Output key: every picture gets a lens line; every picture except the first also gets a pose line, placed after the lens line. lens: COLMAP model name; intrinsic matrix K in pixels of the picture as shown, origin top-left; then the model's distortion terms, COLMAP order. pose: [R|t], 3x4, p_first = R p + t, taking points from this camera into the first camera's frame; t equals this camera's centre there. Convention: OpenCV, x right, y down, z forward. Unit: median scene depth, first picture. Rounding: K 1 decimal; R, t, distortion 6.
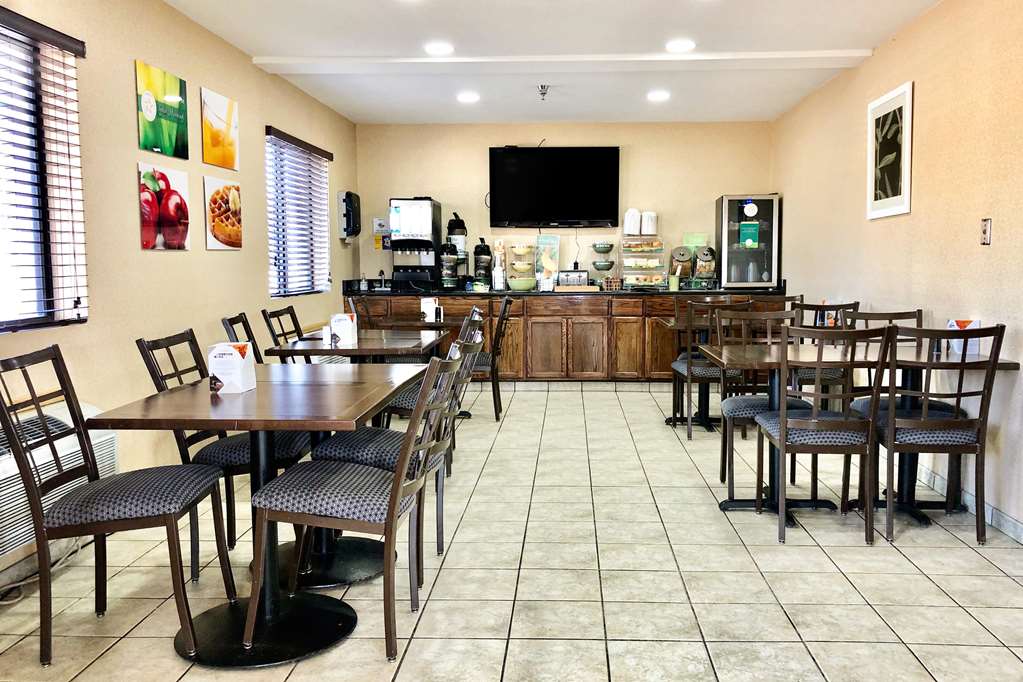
lens RADIAL K [[851.8, 0, 511.5], [0, 851.8, 341.0], [0, 0, 1]] dist [0.055910, -0.008871]
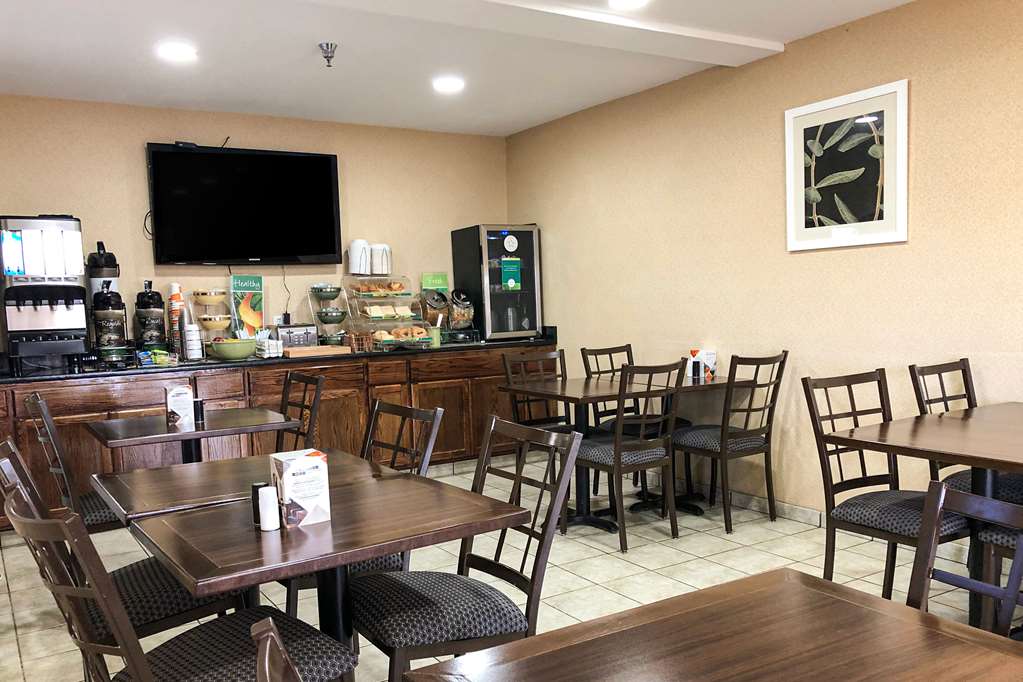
lens RADIAL K [[867.7, 0, 511.3], [0, 867.7, 372.2], [0, 0, 1]] dist [0.047554, -0.001652]
pose [[0.826407, -0.072352, 0.558406, -0.193575], [0.081743, 0.996620, 0.008157, -0.036762], [-0.557109, 0.038904, 0.829528, 0.312542]]
